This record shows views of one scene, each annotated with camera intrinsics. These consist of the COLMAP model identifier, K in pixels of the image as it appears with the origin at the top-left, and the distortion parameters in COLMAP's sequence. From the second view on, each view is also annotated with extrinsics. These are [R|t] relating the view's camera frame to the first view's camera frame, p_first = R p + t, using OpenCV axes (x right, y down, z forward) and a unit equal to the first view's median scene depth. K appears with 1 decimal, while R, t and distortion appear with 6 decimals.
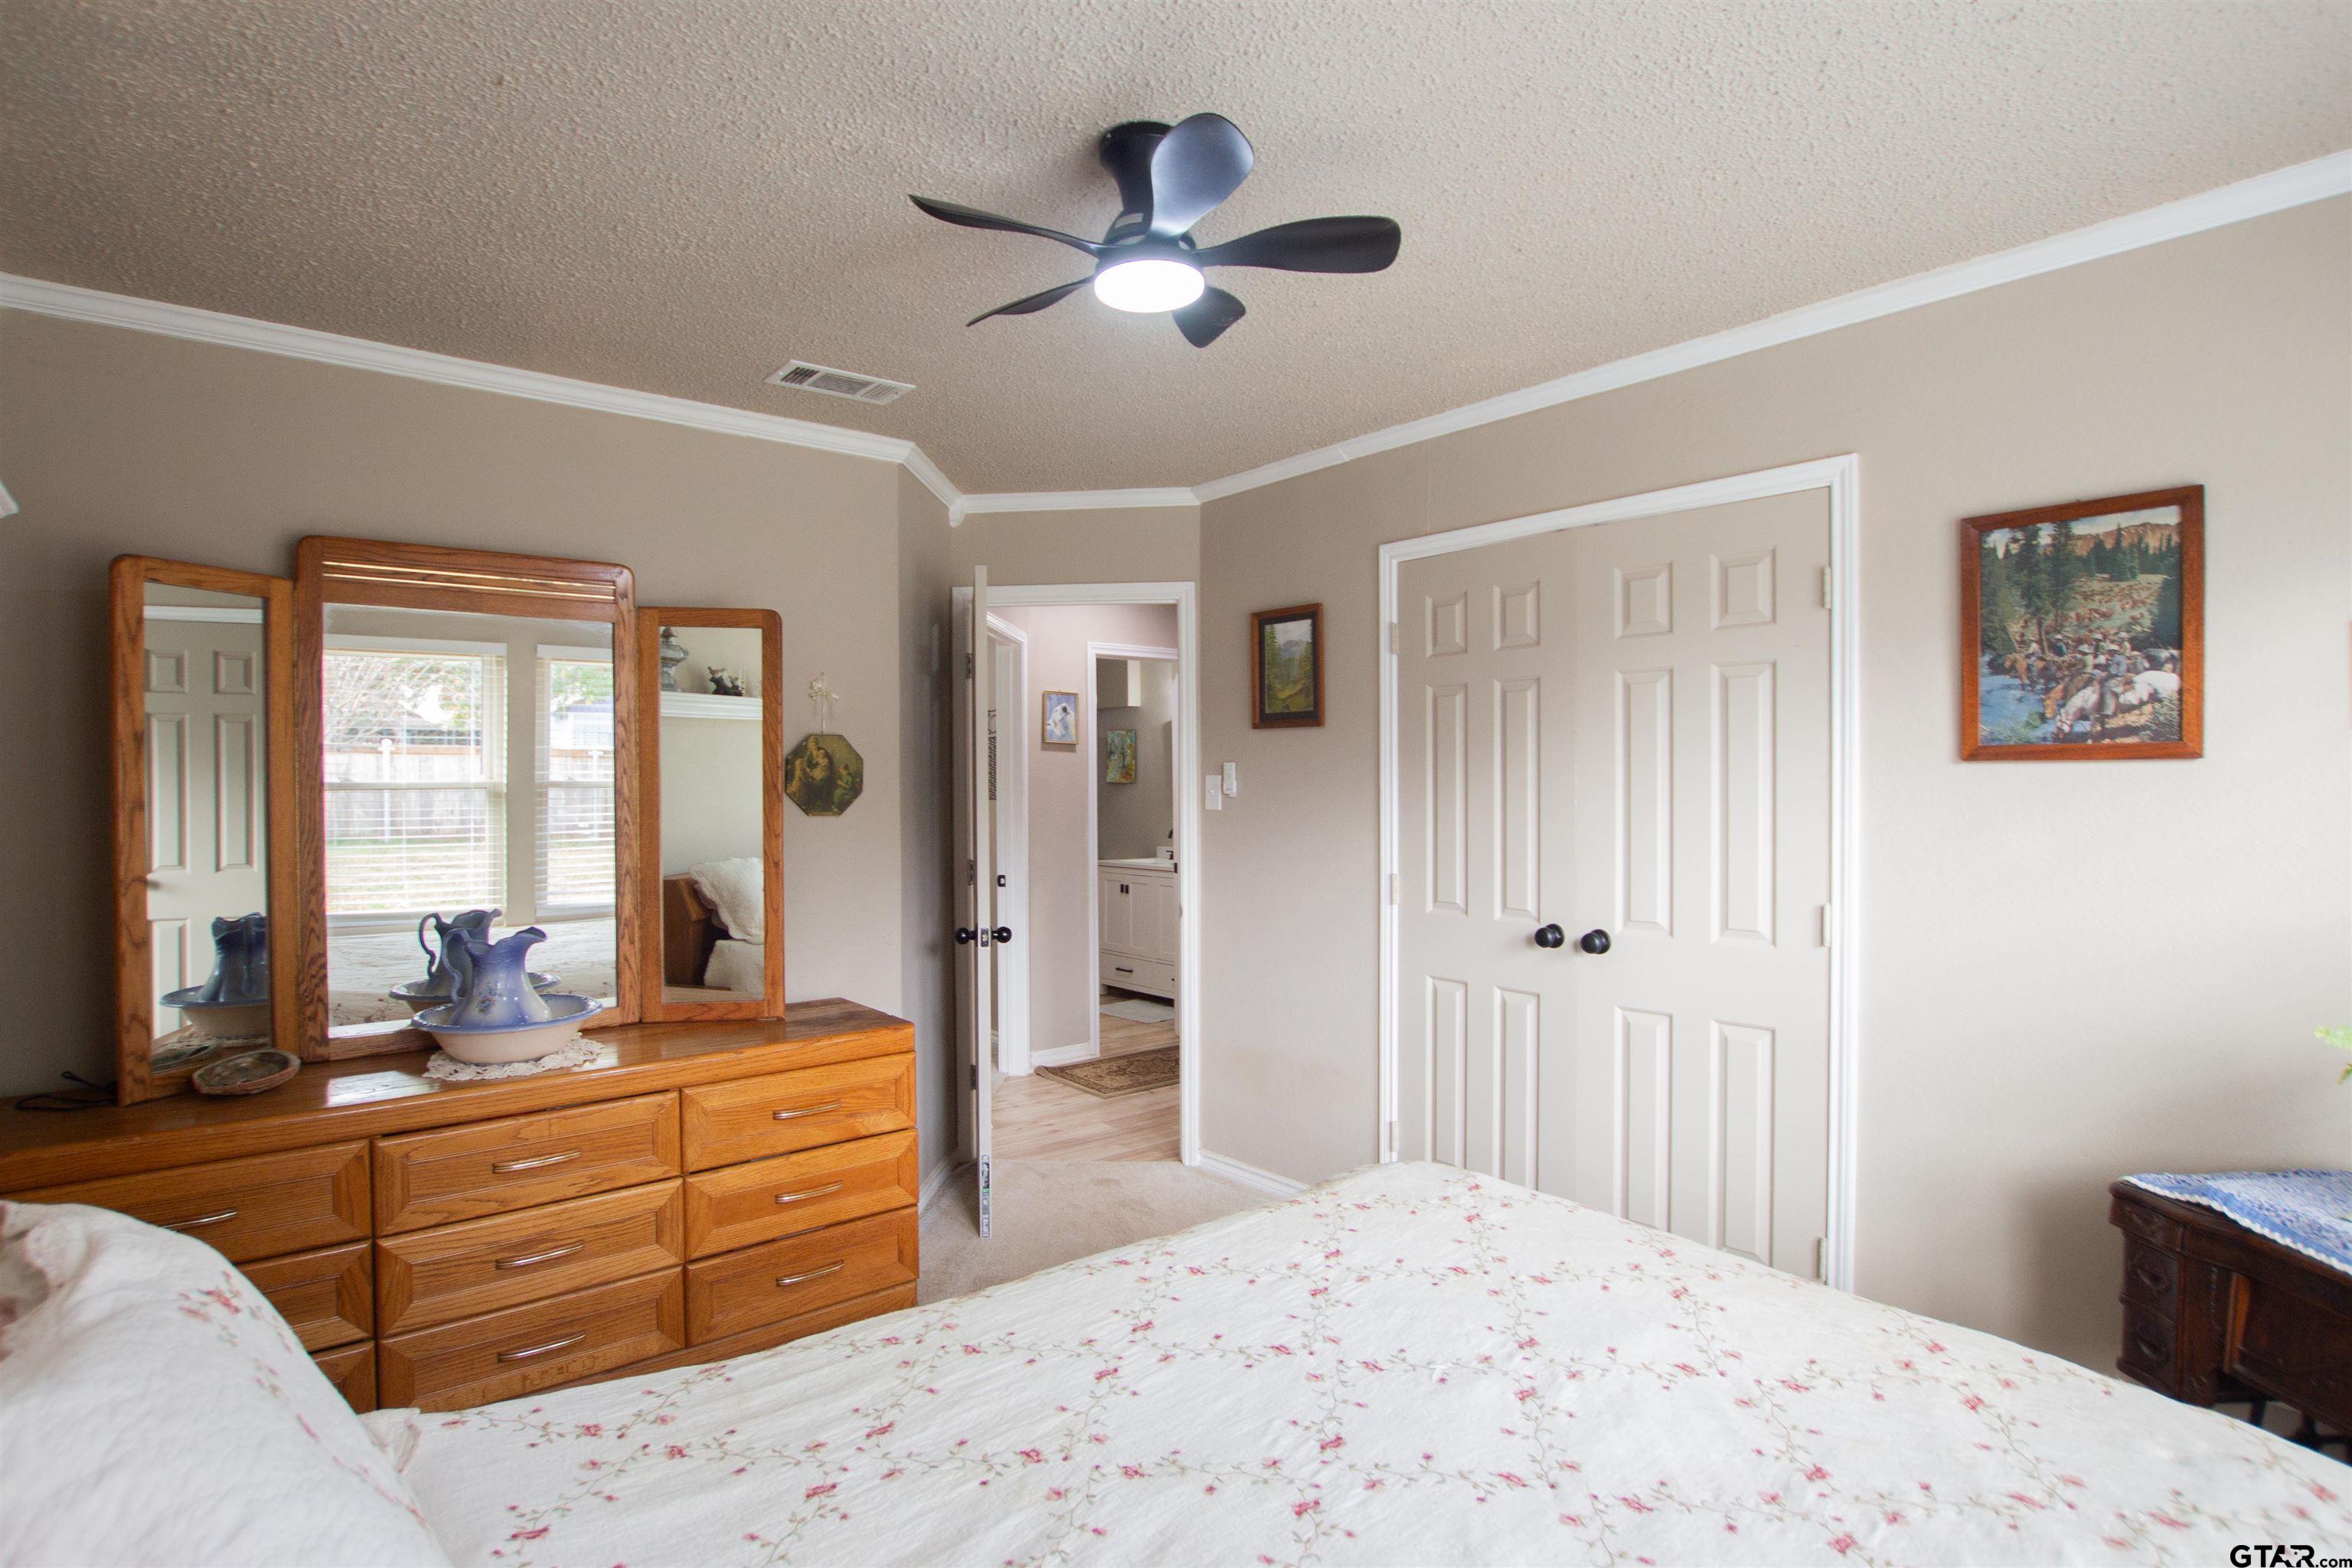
lens RADIAL K [[1148.6, 0, 1176.0], [0, 1148.6, 784.0], [0, 0, 1]] dist [-0.025707, -0.000165]
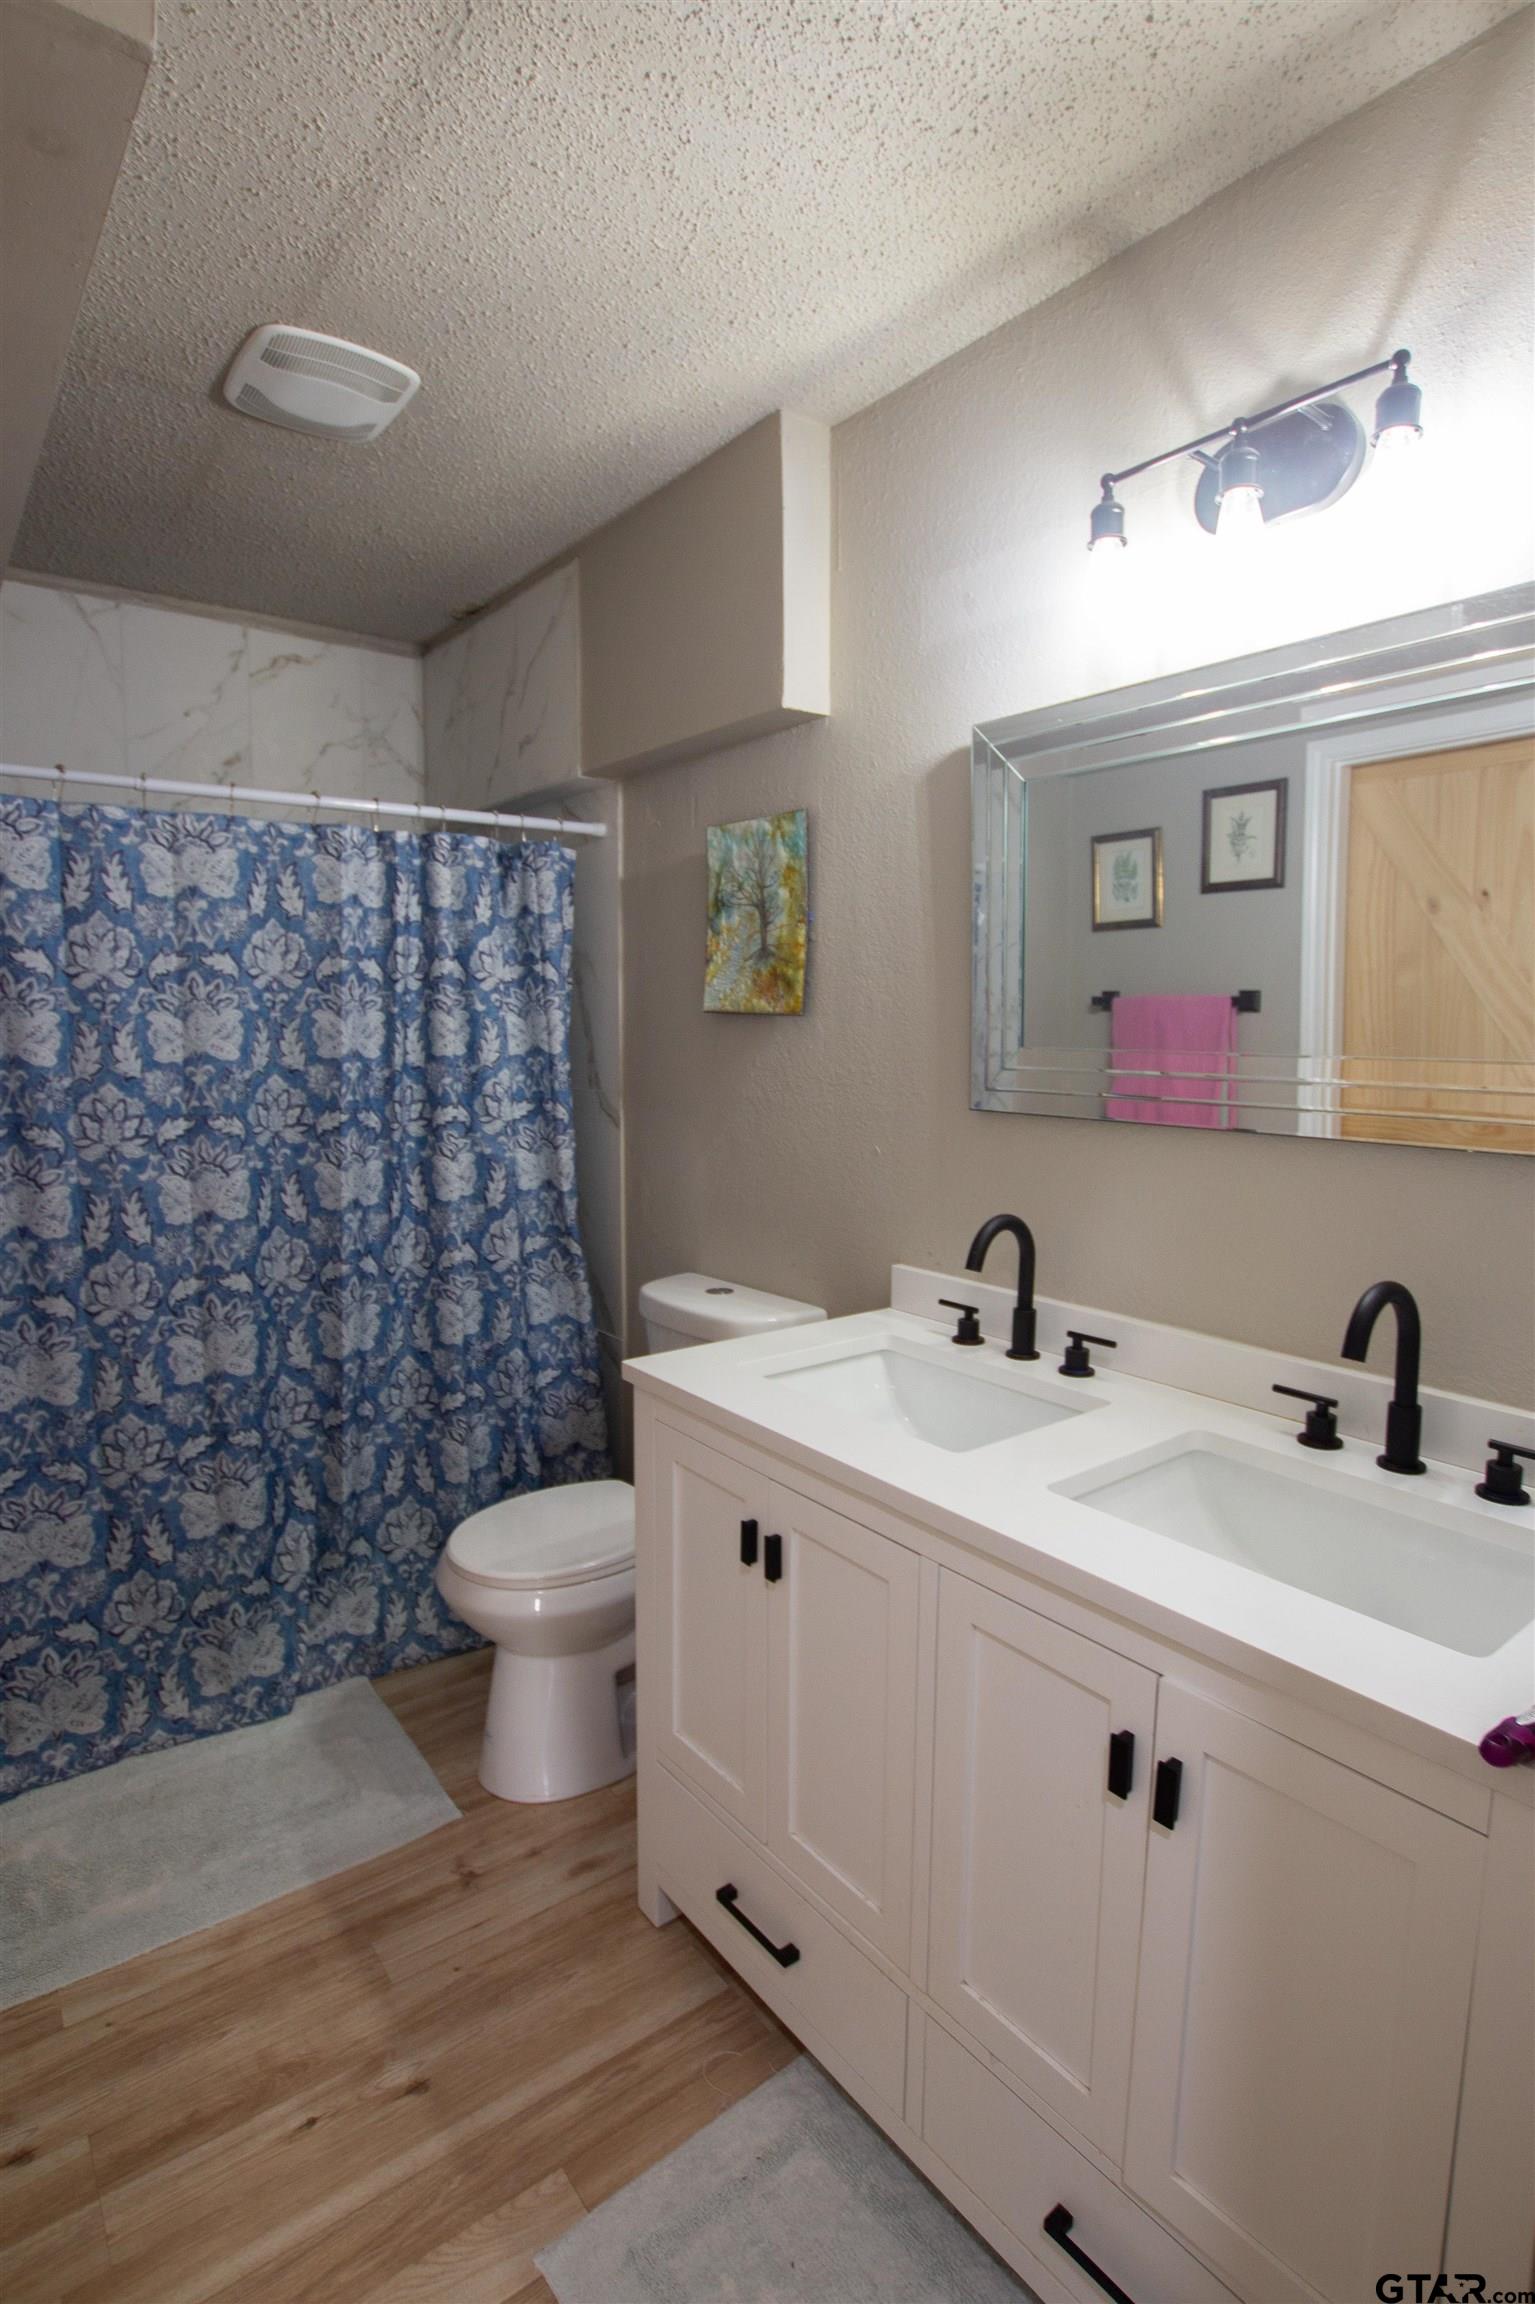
lens RADIAL K [[1125.2, 0, 767.5], [0, 1125.2, 1152.0], [0, 0, 1]] dist [-0.025707, -0.000165]
pose [[0.999103, 0.015983, -0.039217, -0.033717], [-0.011418, 0.993416, 0.113991, 0.001570], [0.040781, -0.113441, 0.992707, 0.735859]]
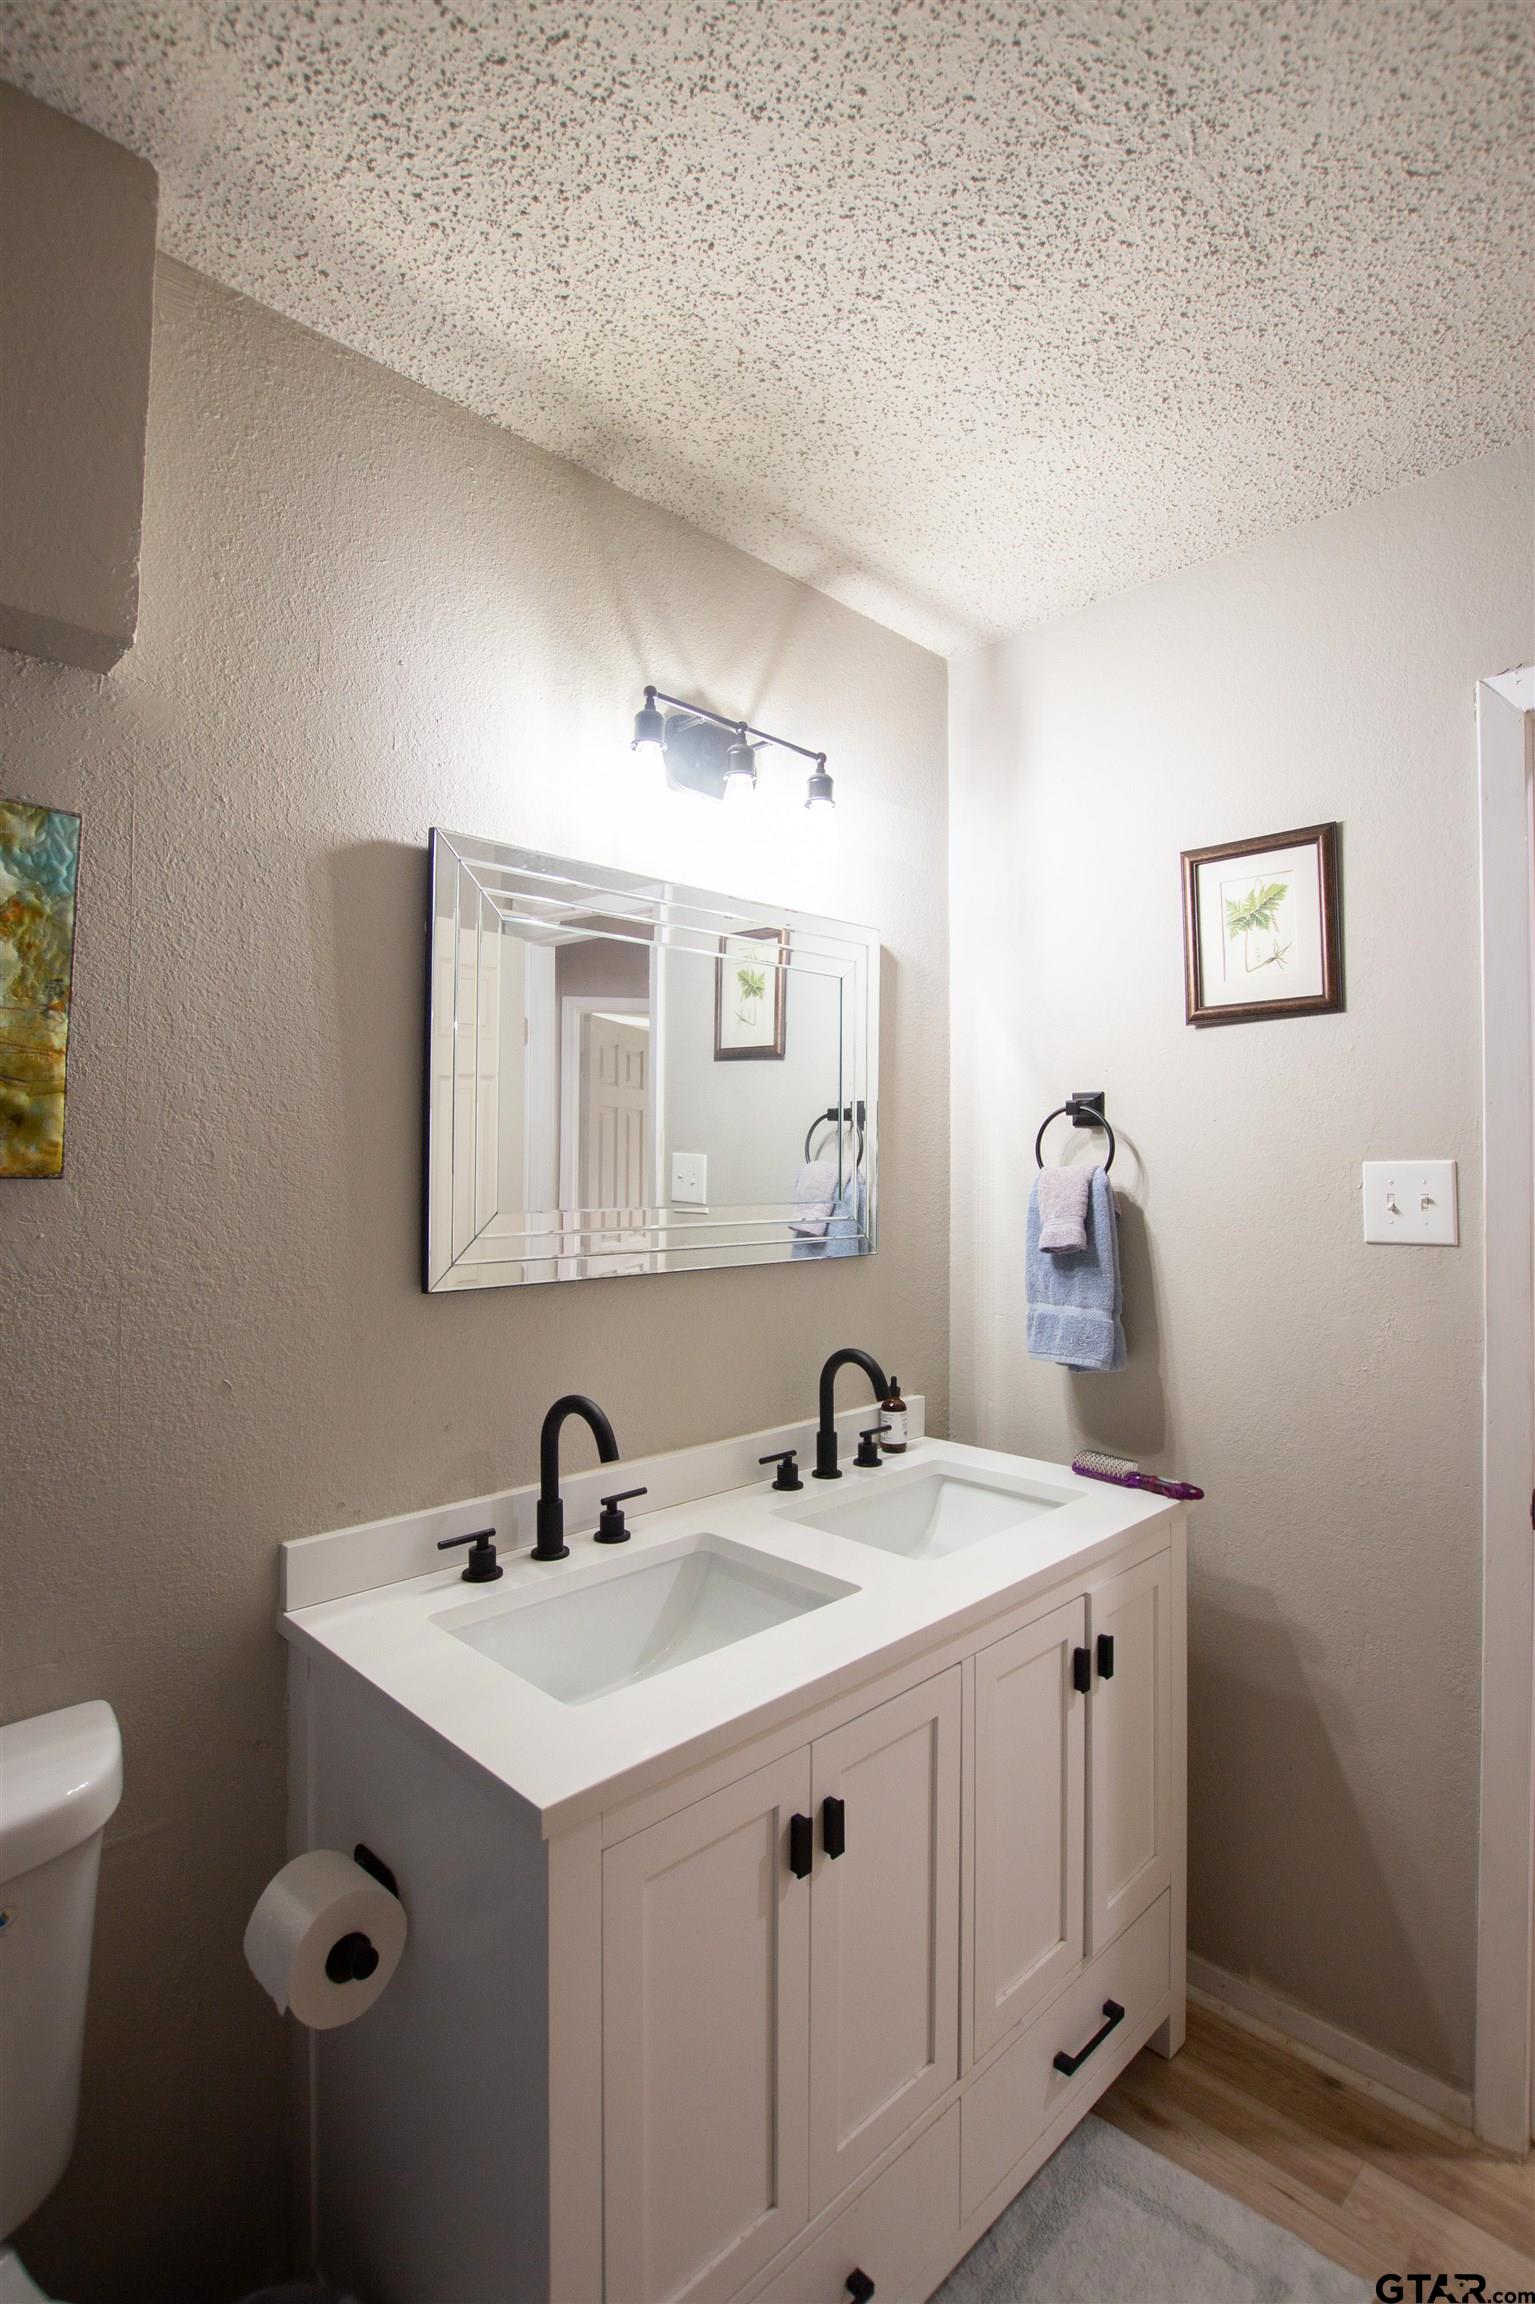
lens RADIAL K [[1249.1, 0, 767.5], [0, 1249.1, 1152.0], [0, 0, 1]] dist [-0.005006, -0.000408]
pose [[-0.122415, 0.028981, 0.992056, -0.209230], [0.019083, 0.999458, -0.026843, 0.002364], [-0.992296, 0.015645, -0.122902, 0.935932]]
